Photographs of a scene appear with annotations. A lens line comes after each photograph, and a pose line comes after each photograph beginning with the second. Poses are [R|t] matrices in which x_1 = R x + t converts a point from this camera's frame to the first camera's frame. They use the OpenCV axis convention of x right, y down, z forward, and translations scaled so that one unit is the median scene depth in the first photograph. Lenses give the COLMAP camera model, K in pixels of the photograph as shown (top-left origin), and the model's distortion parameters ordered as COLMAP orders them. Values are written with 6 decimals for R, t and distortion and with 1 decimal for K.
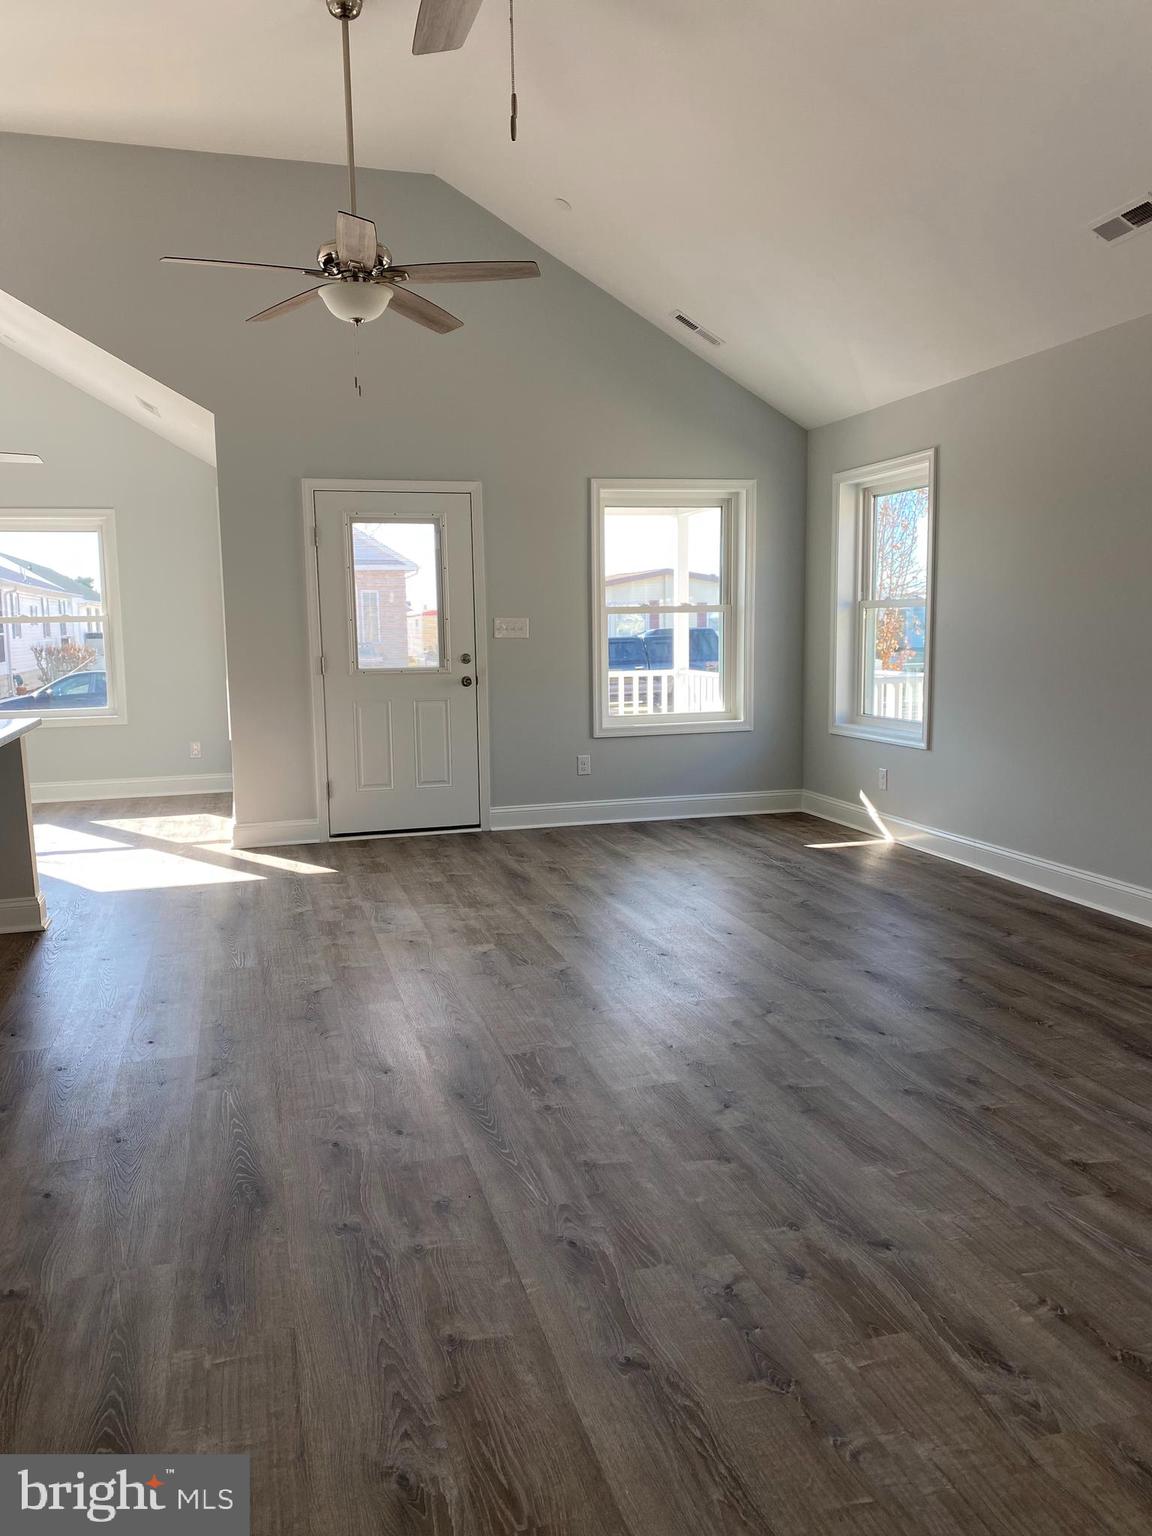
lens RADIAL K [[1172.6, 0, 576.0], [0, 1172.6, 768.0], [0, 0, 1]] dist [0.004292, 0.001618]
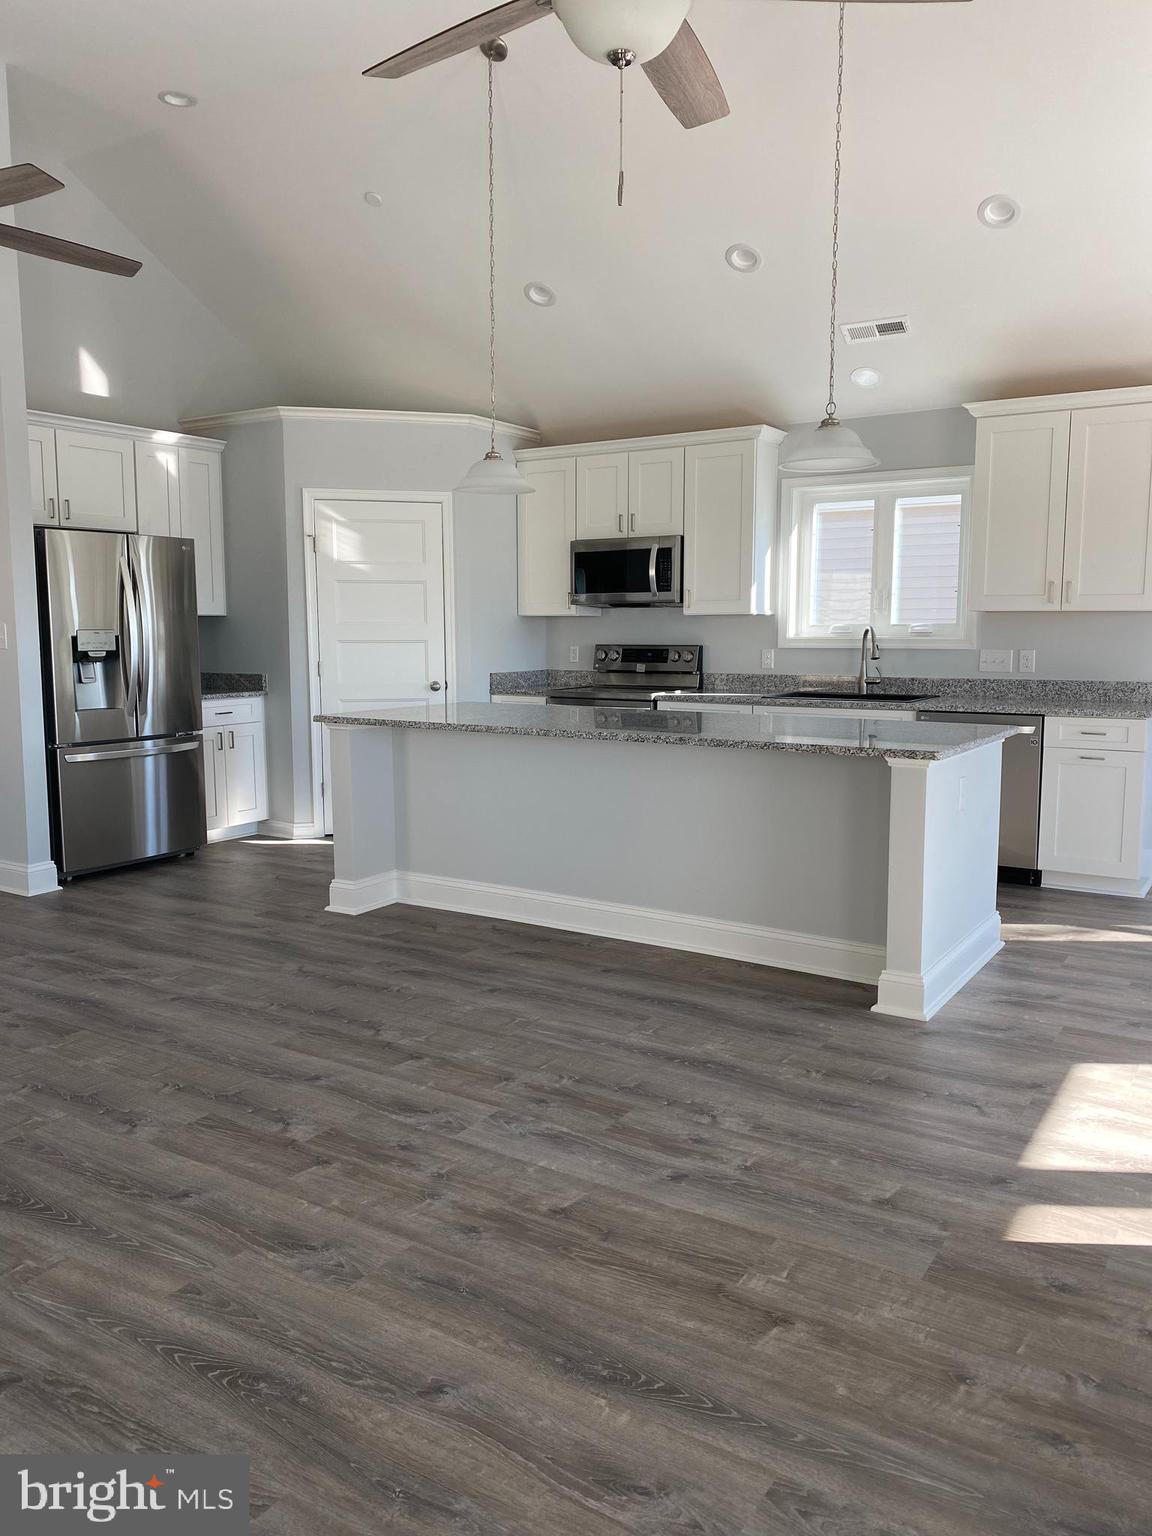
lens RADIAL K [[1172.6, 0, 576.0], [0, 1172.6, 768.0], [0, 0, 1]] dist [0.004292, 0.001618]
pose [[-0.755170, 0.091279, -0.649143, 0.193703], [-0.069907, 0.973398, 0.218198, -0.178923], [0.651791, 0.210156, -0.728699, 1.412975]]
